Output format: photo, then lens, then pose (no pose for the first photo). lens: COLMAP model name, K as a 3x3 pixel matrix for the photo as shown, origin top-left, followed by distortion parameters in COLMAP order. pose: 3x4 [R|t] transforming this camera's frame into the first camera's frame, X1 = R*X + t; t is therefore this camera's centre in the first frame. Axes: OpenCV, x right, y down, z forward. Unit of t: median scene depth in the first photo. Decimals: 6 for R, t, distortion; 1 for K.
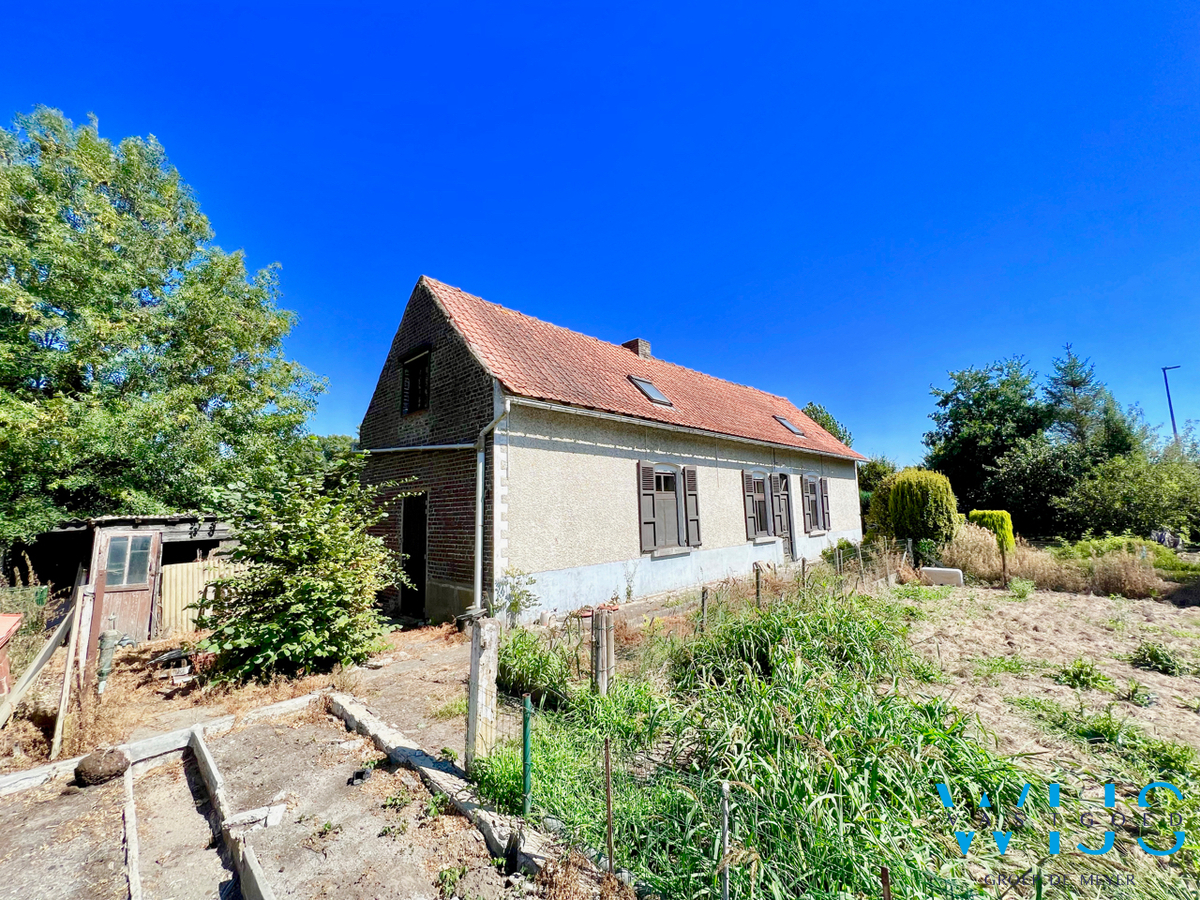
lens RADIAL K [[477.8, 0, 597.3], [0, 477.8, 446.4], [0, 0, 1]] dist [-0.000673, 0.000208]
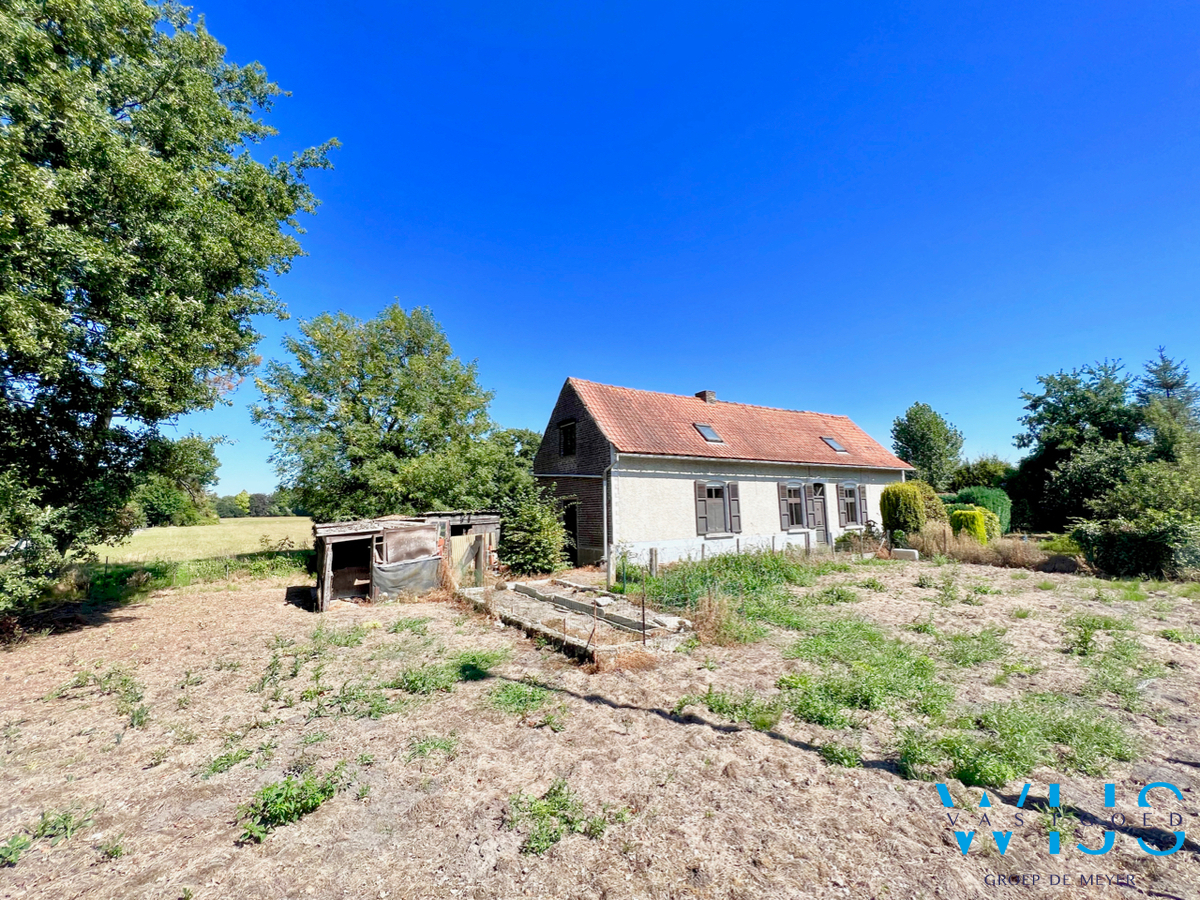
lens RADIAL K [[477.8, 0, 595.7], [0, 477.8, 453.1], [0, 0, 1]] dist [-0.000673, 0.000208]
pose [[0.971418, -0.024376, -0.236119, 0.151023], [0.028609, 0.999485, 0.014517, -0.104660], [0.235644, -0.020857, 0.971616, -0.741506]]
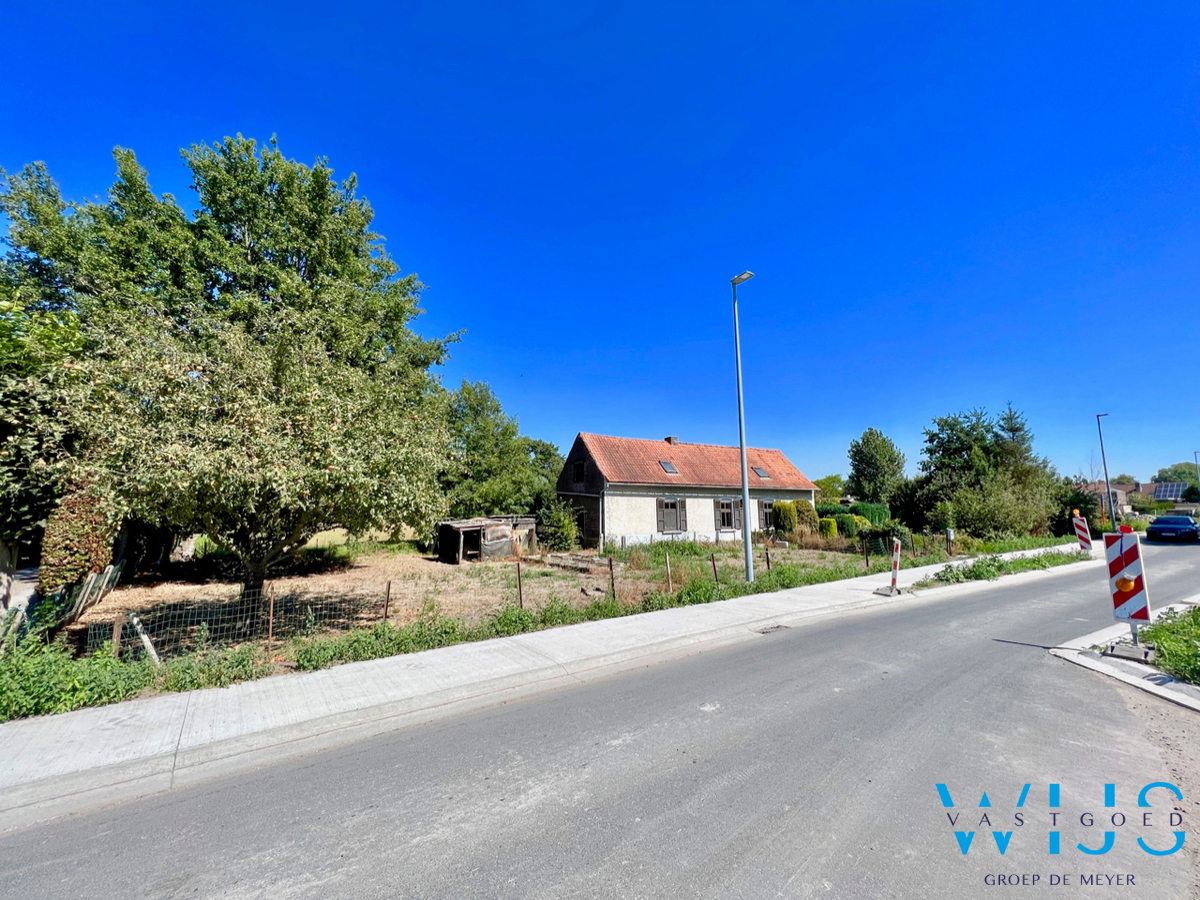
lens RADIAL K [[477.8, 0, 593.2], [0, 477.8, 452.0], [0, 0, 1]] dist [-0.000673, 0.000208]
pose [[0.965557, -0.018698, -0.259521, 0.467522], [0.020336, 0.999787, 0.003629, -0.262315], [0.259398, -0.008782, 0.965731, -1.808108]]
